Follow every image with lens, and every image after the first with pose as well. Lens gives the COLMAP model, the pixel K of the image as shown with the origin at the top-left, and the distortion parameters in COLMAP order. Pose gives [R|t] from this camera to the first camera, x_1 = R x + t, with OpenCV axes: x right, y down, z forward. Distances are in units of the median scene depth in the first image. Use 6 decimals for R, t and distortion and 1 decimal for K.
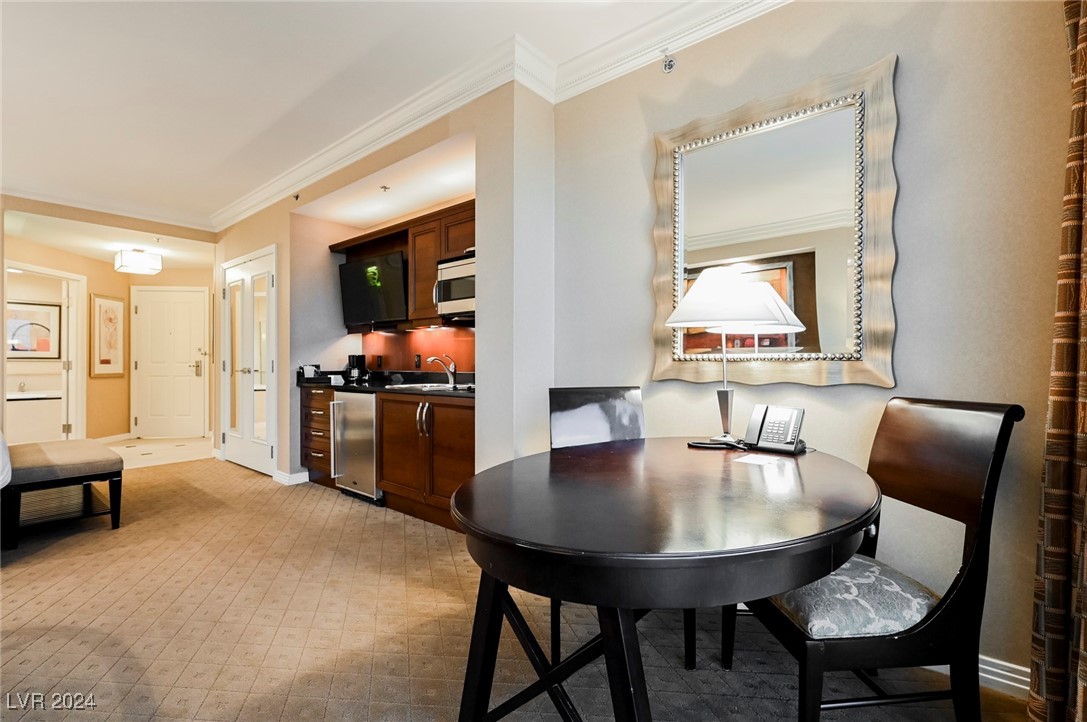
lens RADIAL K [[488.7, 0, 547.6], [0, 488.7, 363.1], [0, 0, 1]] dist [0.003999, -0.001238]
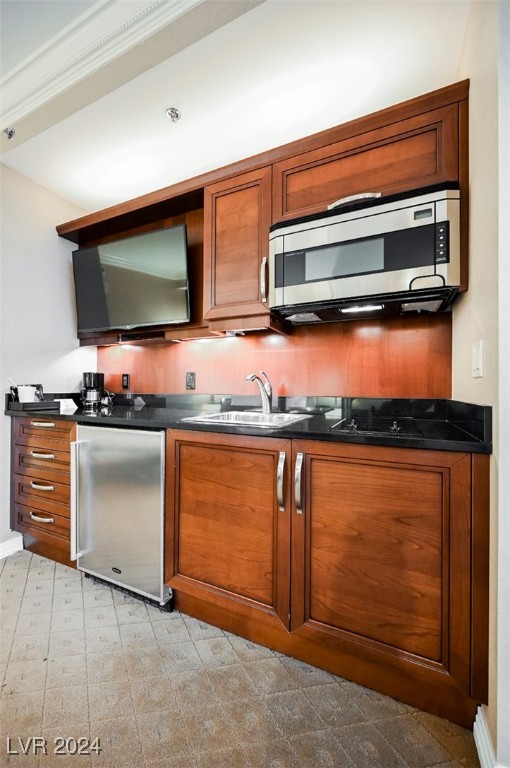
lens RADIAL K [[304.9, 0, 257.7], [0, 304.9, 385.8], [0, 0, 1]] dist [-0.003334, 0.000586]
pose [[0.968386, 0.007888, 0.249331, -0.332978], [-0.006563, 0.999960, -0.006147, 0.007336], [-0.249369, 0.004317, 0.968399, 0.598709]]
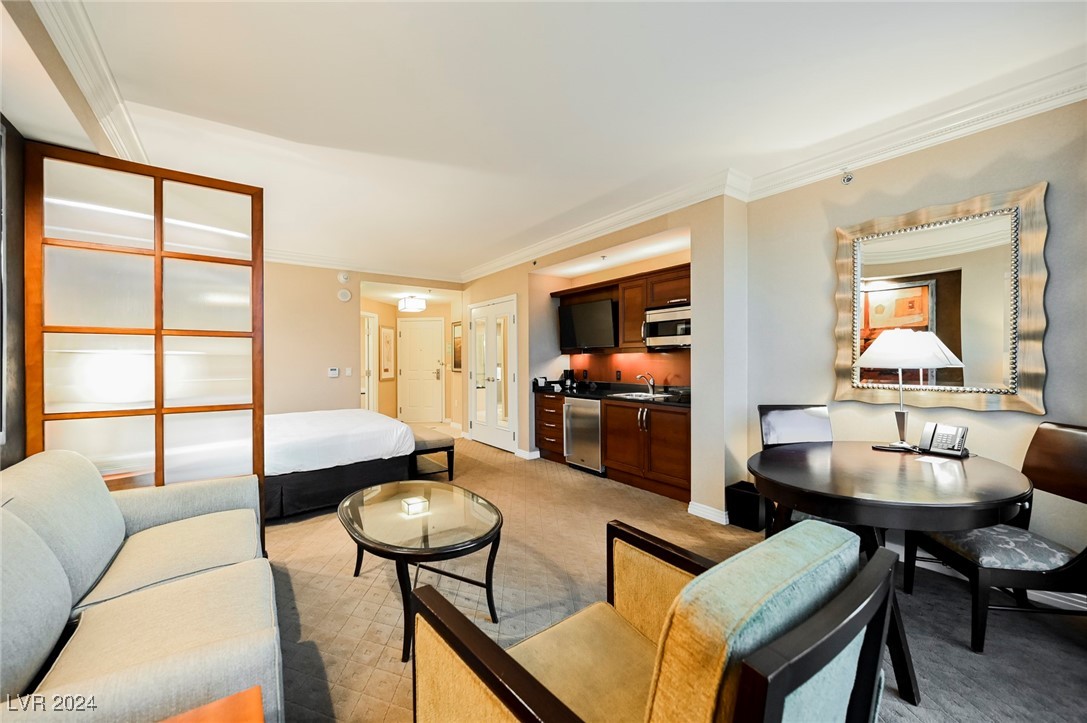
lens RADIAL K [[431.6, 0, 543.0], [0, 431.6, 362.6], [0, 0, 1]] dist [-0.003334, 0.000586]
pose [[0.967503, -0.004099, -0.252826, -0.191453], [0.005922, 0.999962, 0.006449, -0.058169], [0.252790, -0.007737, 0.967490, -0.285317]]
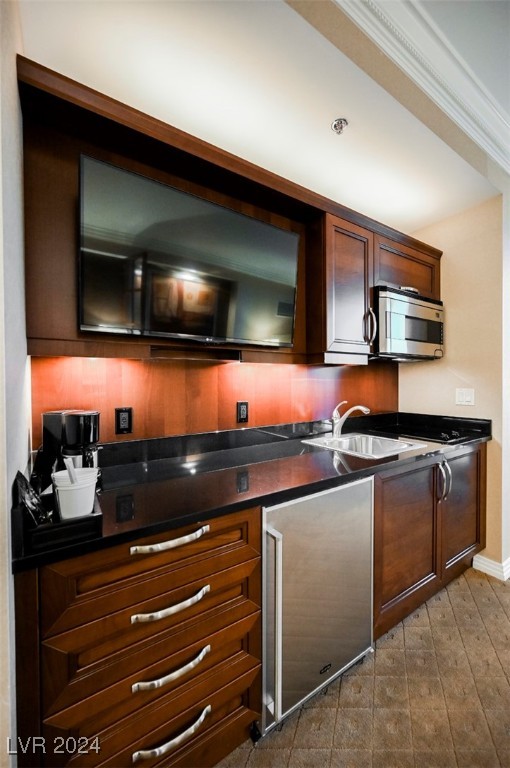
lens RADIAL K [[304.9, 0, 258.1], [0, 304.9, 384.1], [0, 0, 1]] dist [-0.003334, 0.000586]
pose [[0.285014, -0.012351, 0.958444, -0.743466], [0.005822, 0.999921, 0.011155, -0.051709], [-0.958506, 0.002401, 0.285063, 1.024851]]
